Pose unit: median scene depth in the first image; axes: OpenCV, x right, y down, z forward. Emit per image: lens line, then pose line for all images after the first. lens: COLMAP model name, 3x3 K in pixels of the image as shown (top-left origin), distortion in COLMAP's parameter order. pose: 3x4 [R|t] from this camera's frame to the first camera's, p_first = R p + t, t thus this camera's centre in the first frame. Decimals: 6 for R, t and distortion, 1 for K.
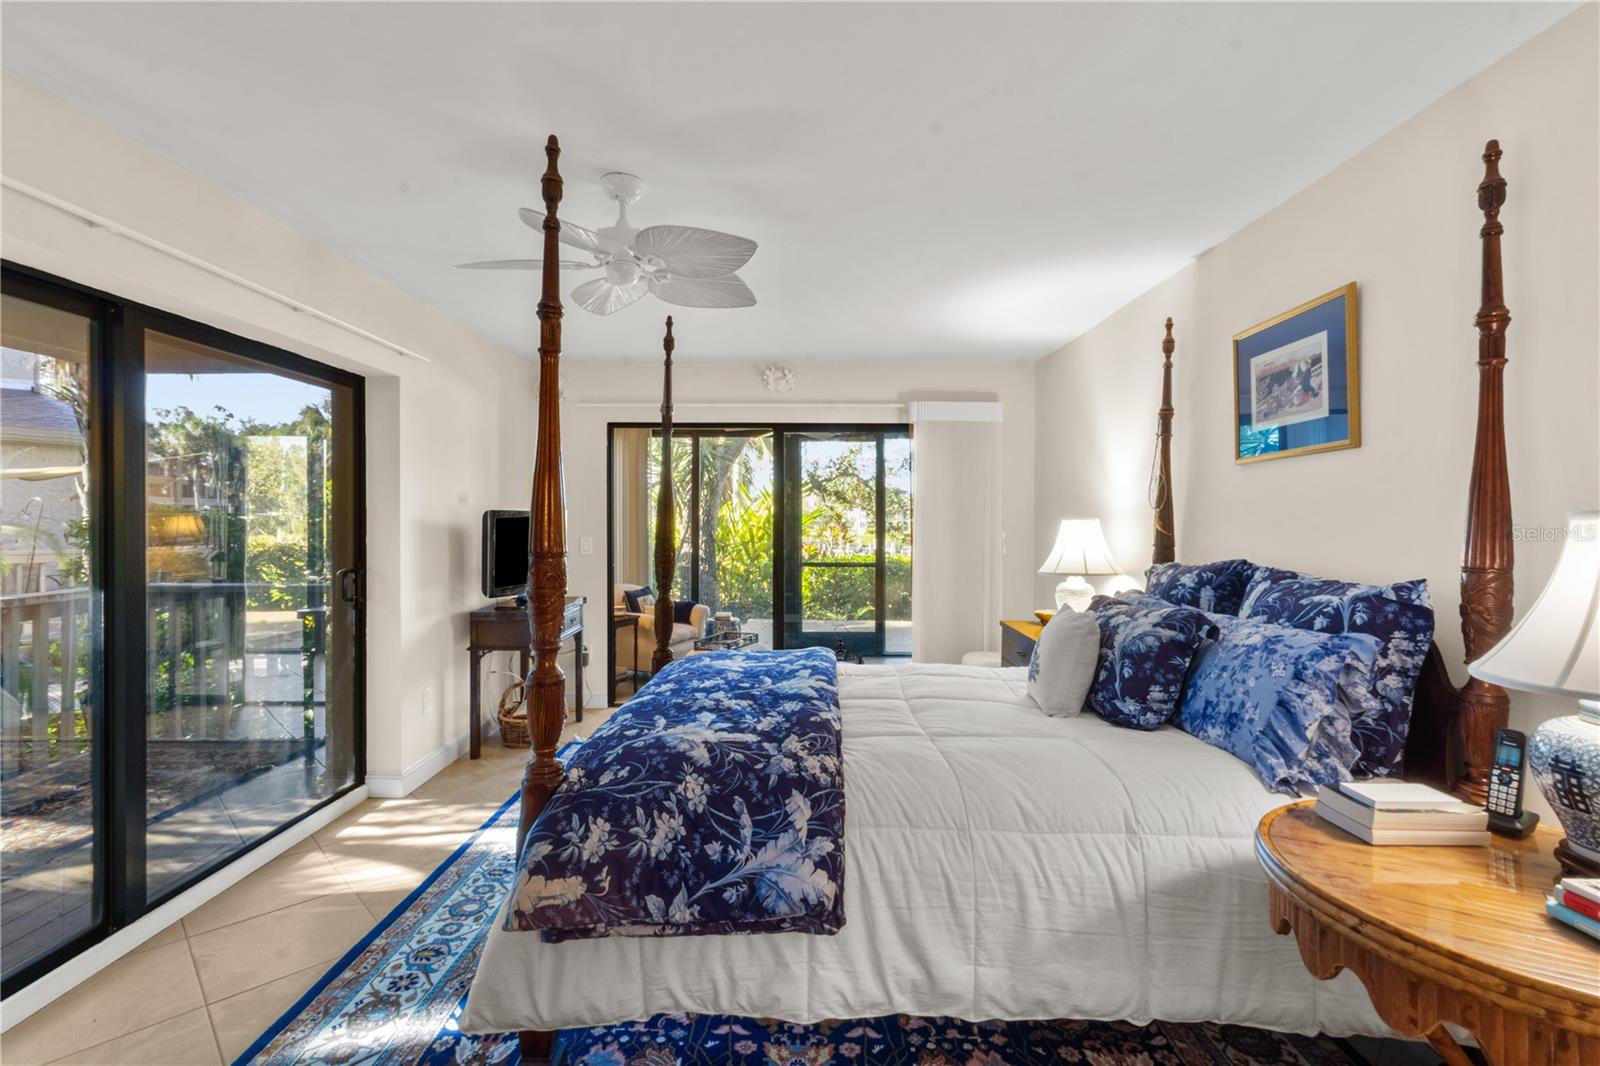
lens RADIAL K [[747.3, 0, 797.0], [0, 747.3, 525.1], [0, 0, 1]] dist [0.003082, 0.000042]
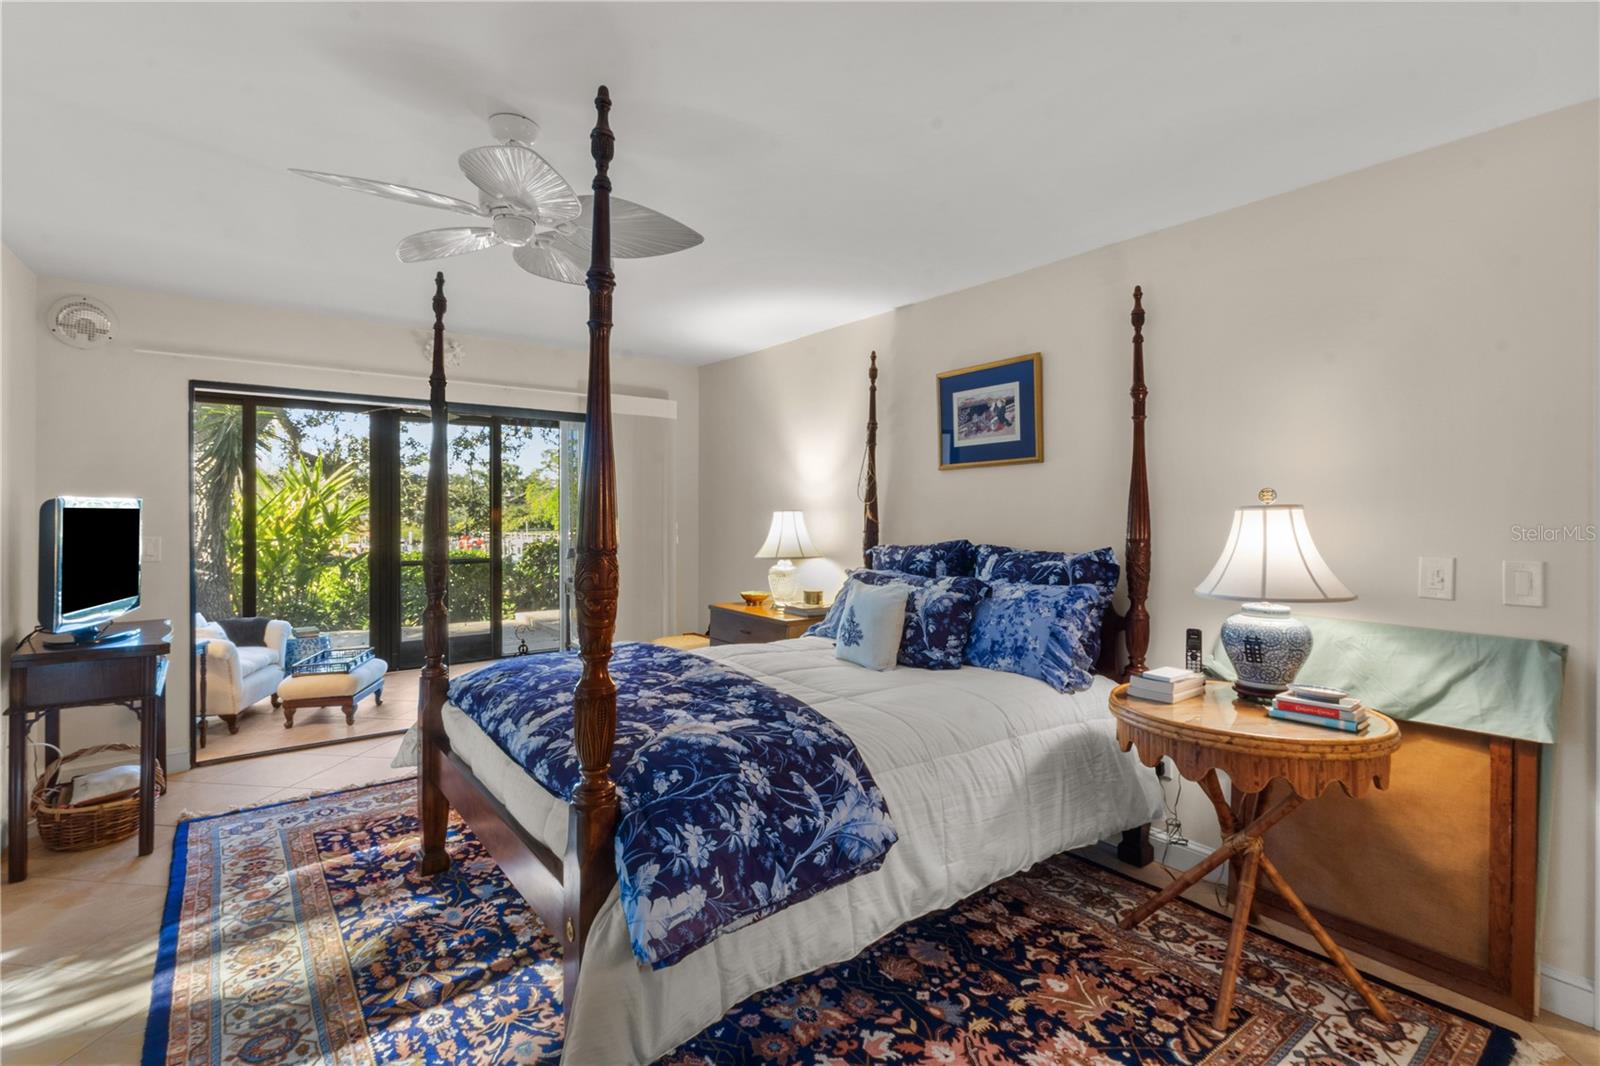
lens RADIAL K [[754.4, 0, 802.9], [0, 754.4, 511.5], [0, 0, 1]] dist [0.001440, 0.000479]
pose [[0.782926, -0.002915, 0.622108, -0.701892], [0.006760, 0.999970, -0.003822, -0.003732], [-0.622078, 0.007198, 0.782922, 0.138634]]
